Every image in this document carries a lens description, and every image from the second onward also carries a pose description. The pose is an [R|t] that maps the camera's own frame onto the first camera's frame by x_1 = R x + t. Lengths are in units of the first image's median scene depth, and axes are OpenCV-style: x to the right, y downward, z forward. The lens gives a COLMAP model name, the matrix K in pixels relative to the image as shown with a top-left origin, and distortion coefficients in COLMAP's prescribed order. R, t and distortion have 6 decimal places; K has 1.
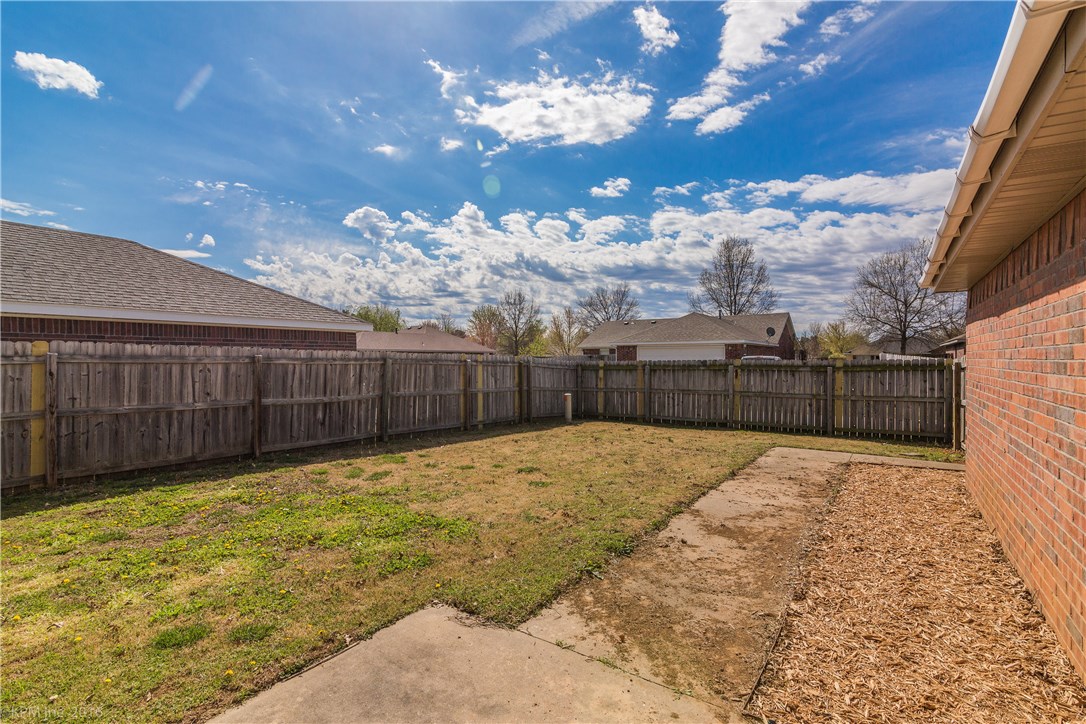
lens RADIAL K [[497.8, 0, 538.6], [0, 497.8, 355.9], [0, 0, 1]] dist [-0.001909, -0.000350]
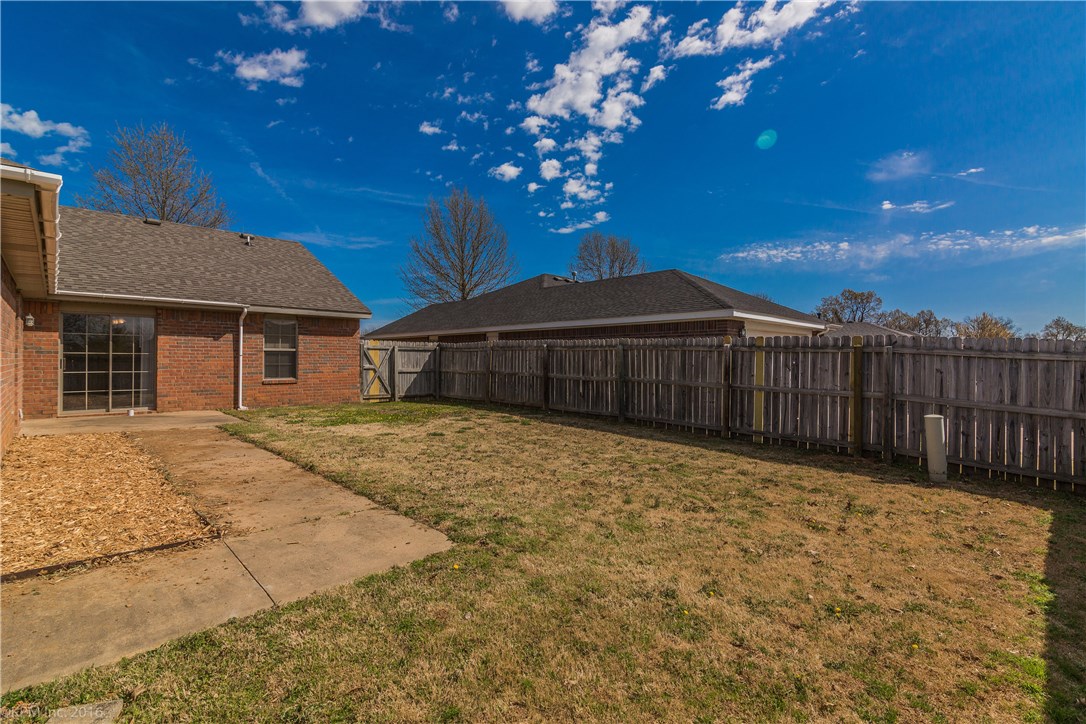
lens RADIAL K [[491.8, 0, 535.2], [0, 491.8, 366.0], [0, 0, 1]] dist [-0.004055, 0.000395]
pose [[-0.200703, 0.010881, -0.979592, 0.678874], [0.002442, 0.999941, 0.010607, 0.034769], [0.979649, -0.000263, -0.200718, 0.917473]]
